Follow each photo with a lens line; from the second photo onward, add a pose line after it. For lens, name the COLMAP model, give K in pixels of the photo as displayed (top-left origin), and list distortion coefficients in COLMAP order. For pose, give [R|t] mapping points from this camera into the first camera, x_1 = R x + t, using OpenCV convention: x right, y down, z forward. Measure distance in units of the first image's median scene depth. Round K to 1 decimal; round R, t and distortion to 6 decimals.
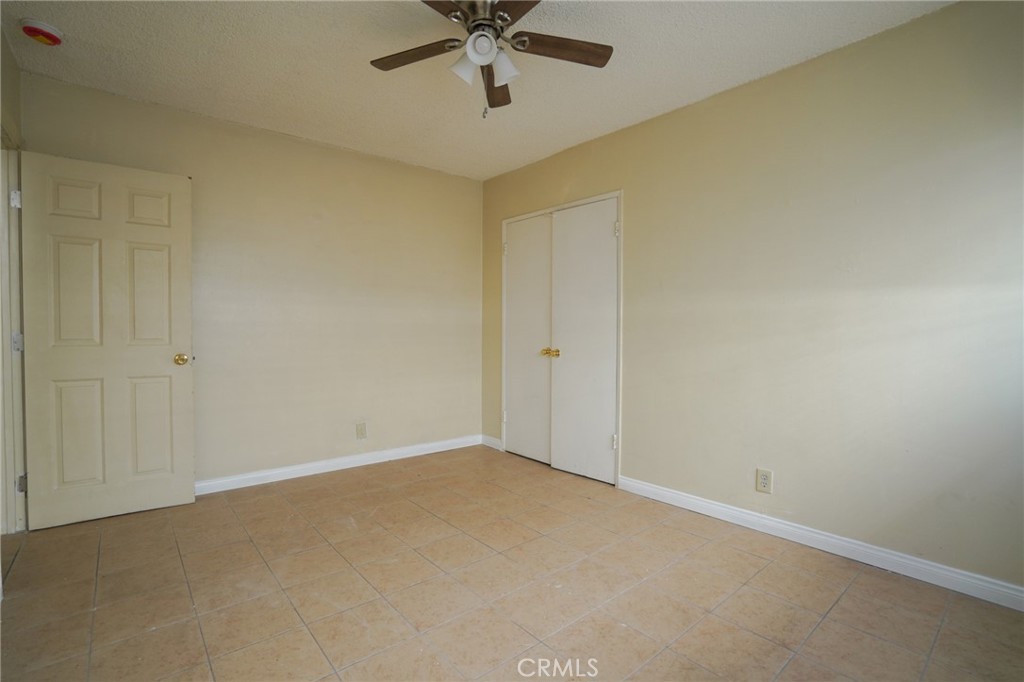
lens RADIAL K [[473.2, 0, 512.0], [0, 473.2, 341.0], [0, 0, 1]] dist [-0.060938, 0.022404]
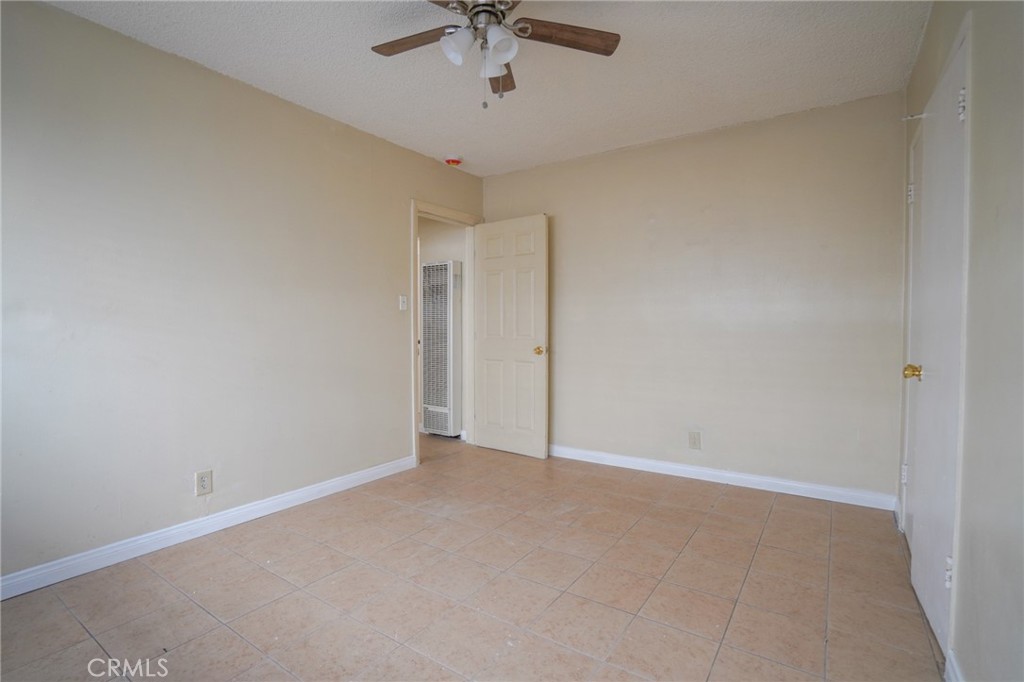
lens RADIAL K [[477.4, 0, 512.4], [0, 477.4, 371.3], [0, 0, 1]] dist [-0.067581, 0.030888]
pose [[0.266793, 0.080511, -0.960385, 0.638454], [-0.020637, 0.996753, 0.077827, -0.007731], [0.963533, -0.000945, 0.267588, 0.593002]]
